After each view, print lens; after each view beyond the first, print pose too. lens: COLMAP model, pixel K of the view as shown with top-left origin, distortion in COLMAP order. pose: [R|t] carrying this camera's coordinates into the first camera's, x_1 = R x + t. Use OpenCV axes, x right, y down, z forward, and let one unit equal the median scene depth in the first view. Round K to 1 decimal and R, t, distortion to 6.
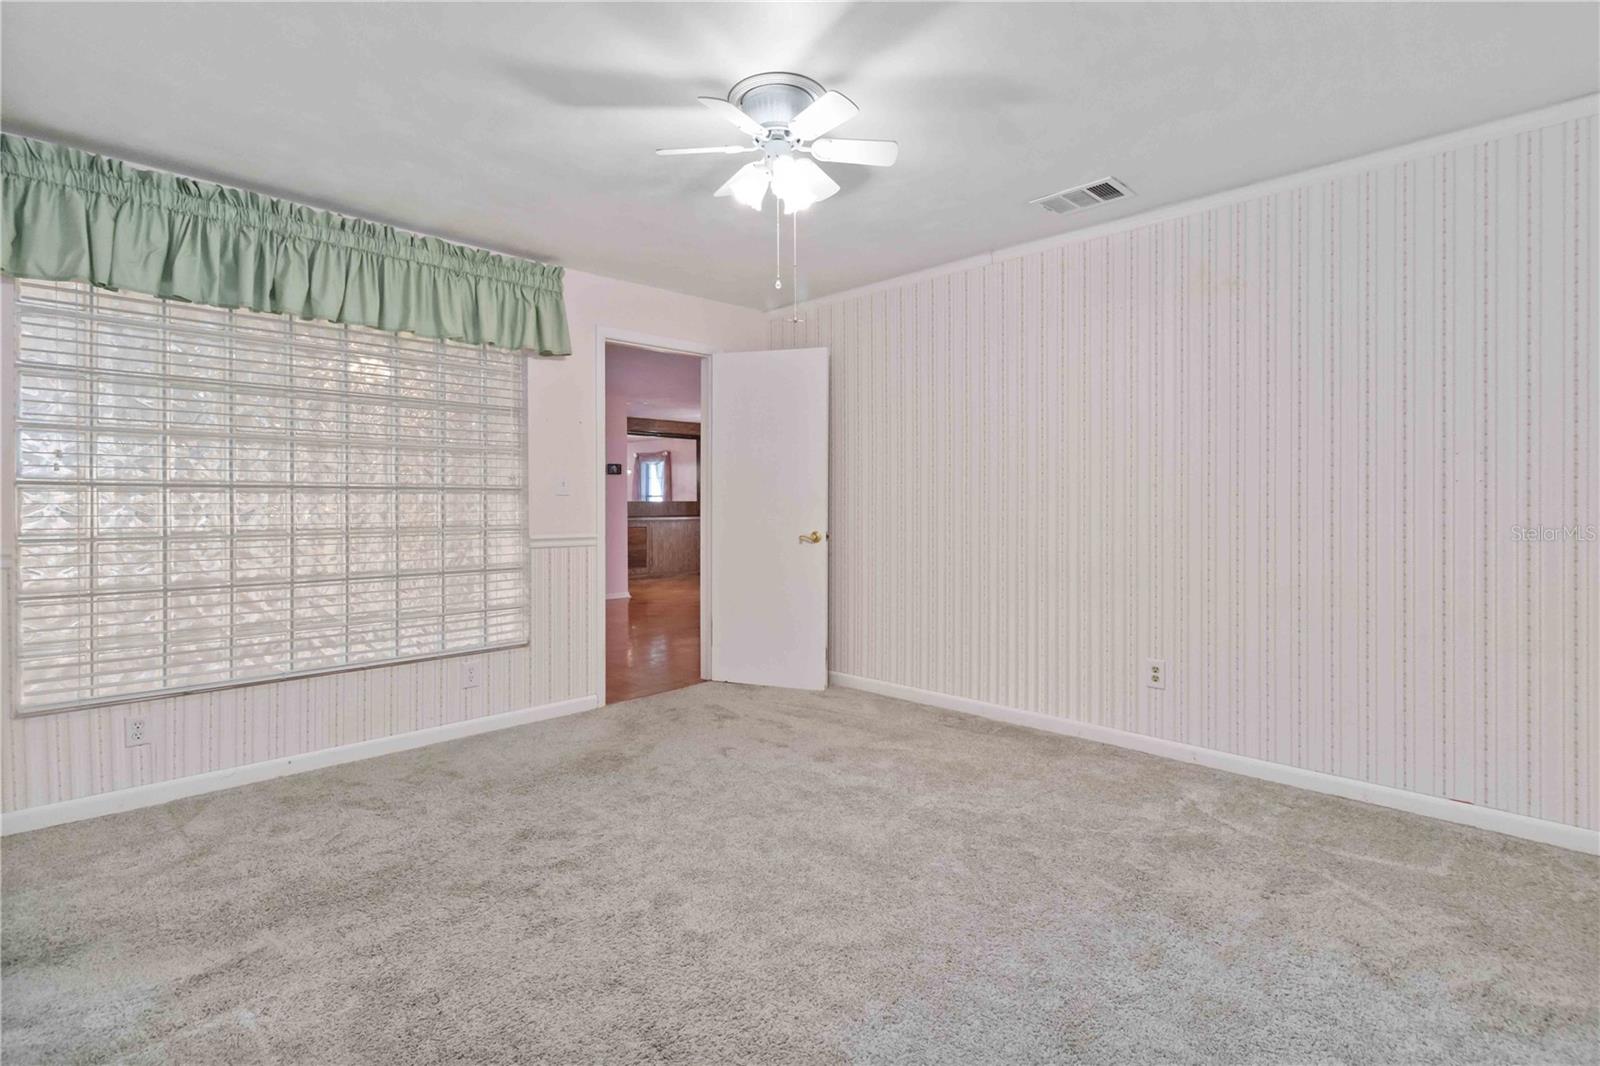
lens RADIAL K [[749.6, 0, 814.6], [0, 749.6, 507.3], [0, 0, 1]] dist [0.002997, 0.000200]
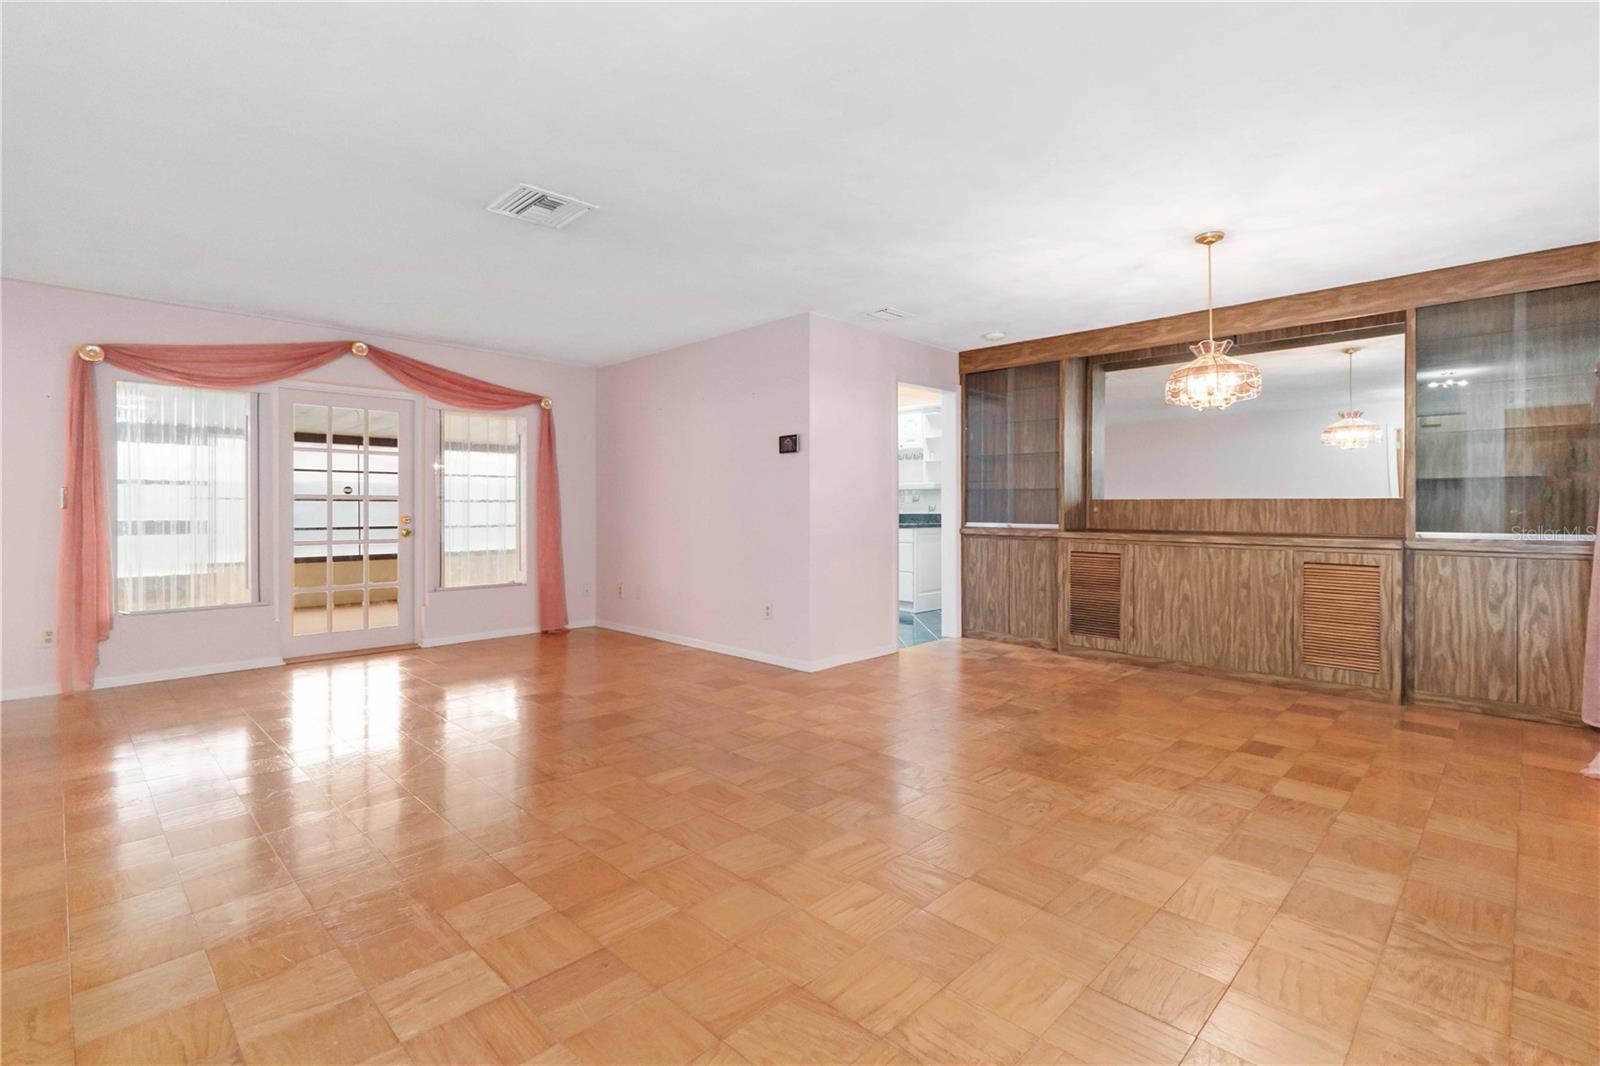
lens RADIAL K [[749.6, 0, 814.6], [0, 749.6, 507.3], [0, 0, 1]] dist [0.002997, 0.000200]
pose [[-0.017427, 0.004269, -0.999839, 0.244811], [-0.004525, 0.999980, 0.004348, -0.003575], [0.999838, 0.004600, -0.017407, 0.801760]]
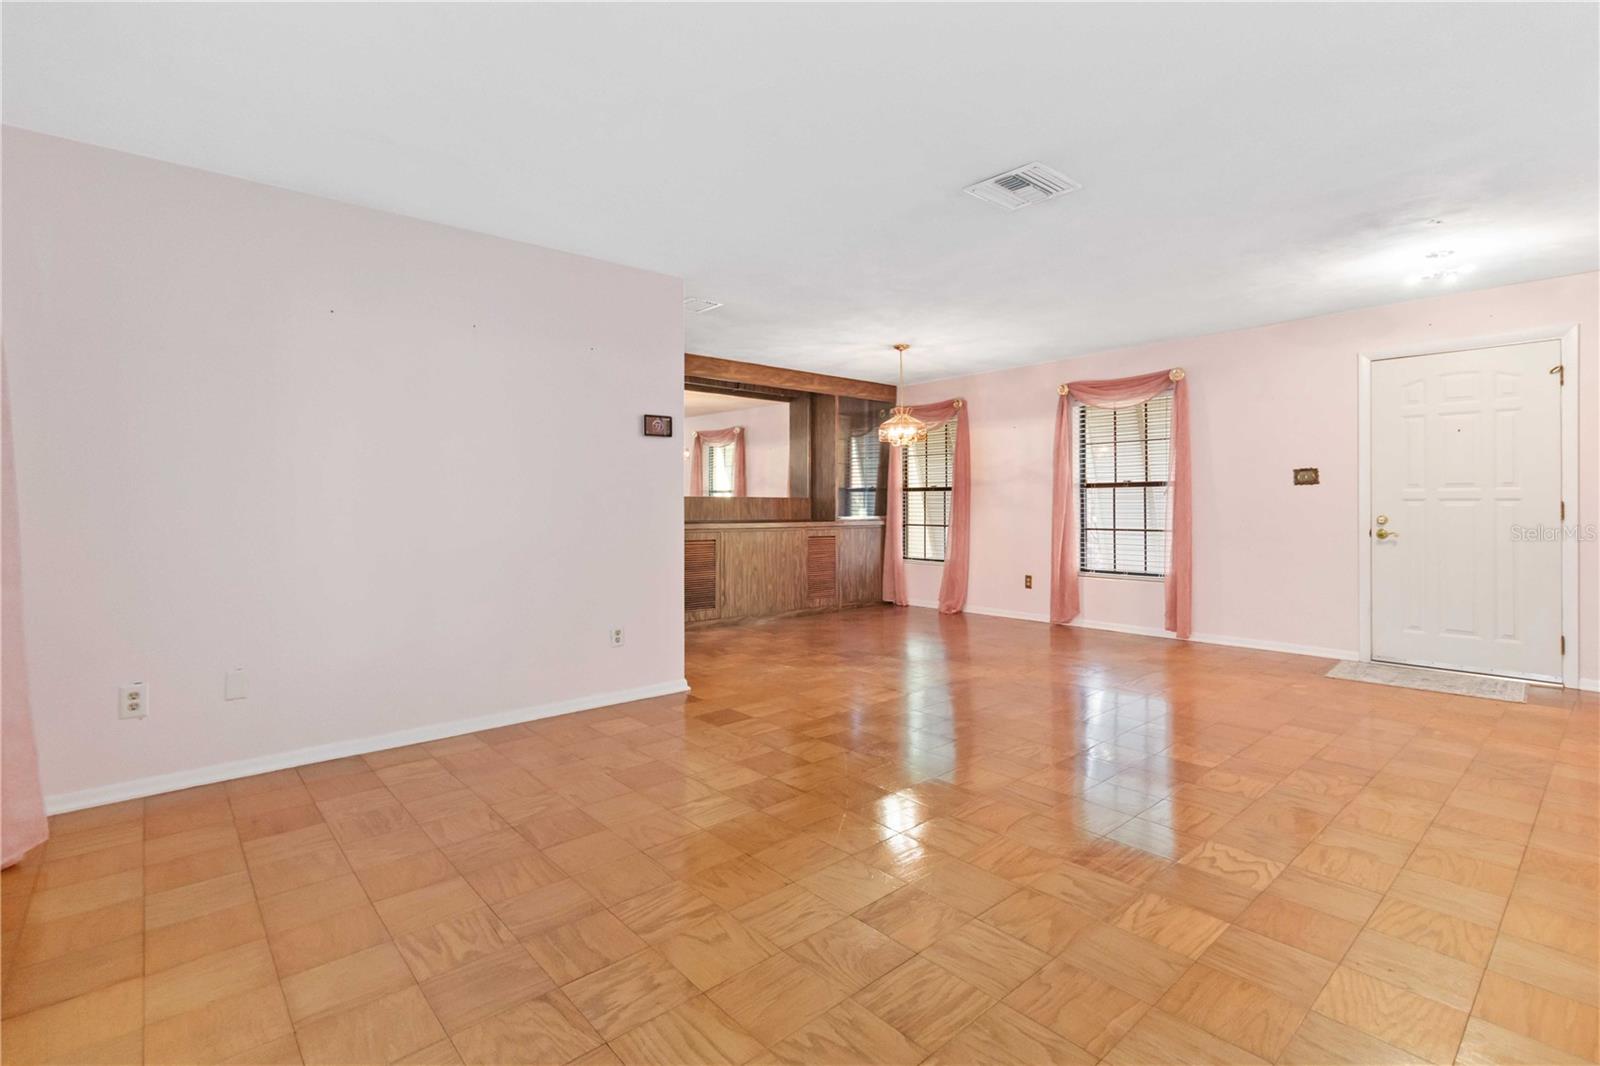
lens RADIAL K [[749.6, 0, 814.6], [0, 749.6, 507.3], [0, 0, 1]] dist [0.002997, 0.000200]
pose [[0.997449, 0.007113, -0.071028, -0.103044], [-0.007180, 0.999974, -0.000695, 0.000692], [0.071022, 0.001203, 0.997474, 0.409474]]
